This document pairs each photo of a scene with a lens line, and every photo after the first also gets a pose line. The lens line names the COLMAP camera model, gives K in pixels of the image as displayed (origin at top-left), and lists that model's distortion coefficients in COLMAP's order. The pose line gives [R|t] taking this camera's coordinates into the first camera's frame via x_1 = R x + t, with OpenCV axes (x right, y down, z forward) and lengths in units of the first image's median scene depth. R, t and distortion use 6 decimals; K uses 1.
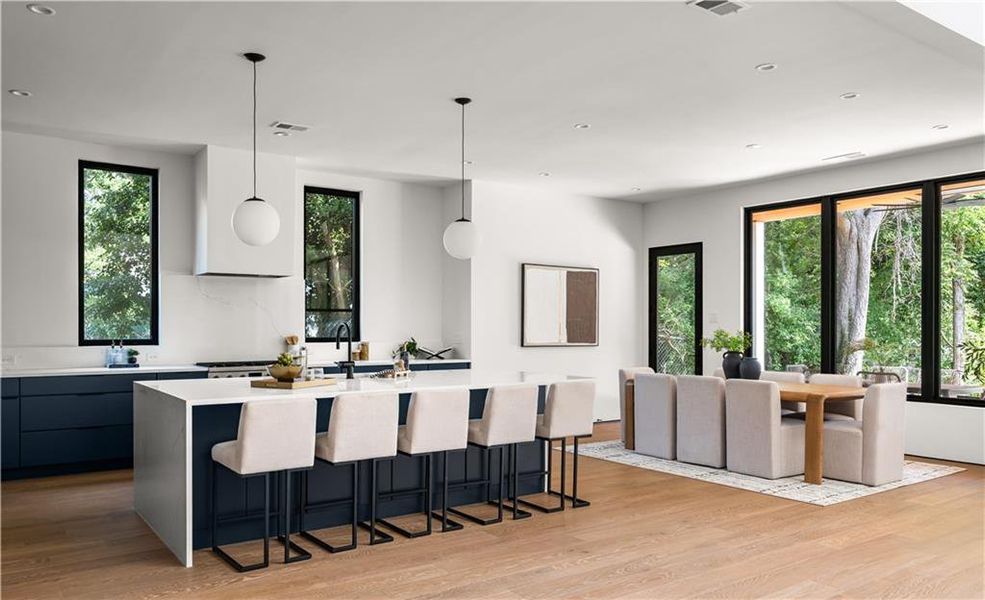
lens RADIAL K [[730.9, 0, 491.3], [0, 730.9, 327.1], [0, 0, 1]] dist [0.001889, 0.000798]
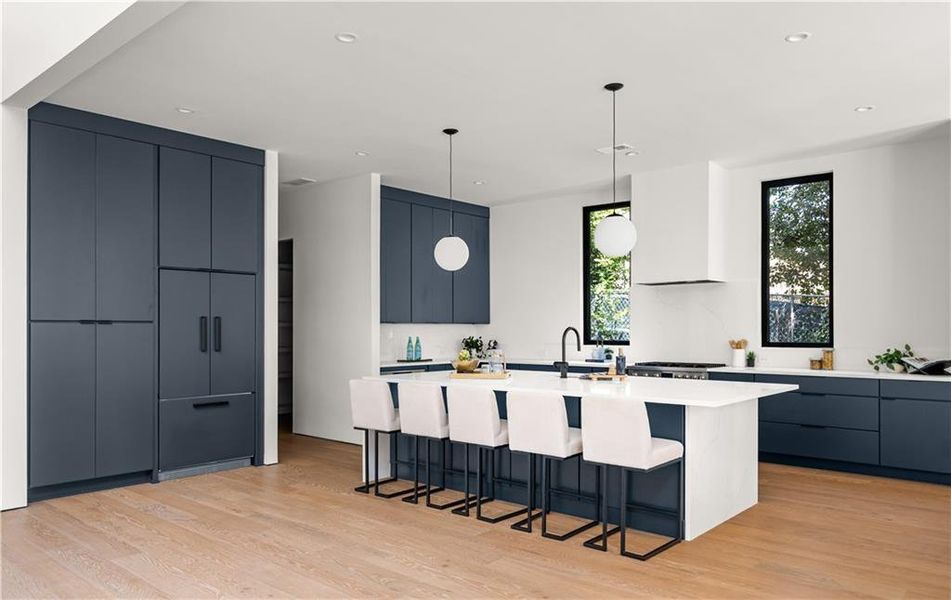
lens RADIAL K [[686.2, 0, 474.3], [0, 686.2, 326.9], [0, 0, 1]] dist [0.003597, 0.000173]
pose [[0.227491, -0.004462, -0.973770, 0.674737], [-0.002083, 0.999985, -0.005069, -0.000141], [0.973778, 0.003181, 0.227478, 0.554005]]
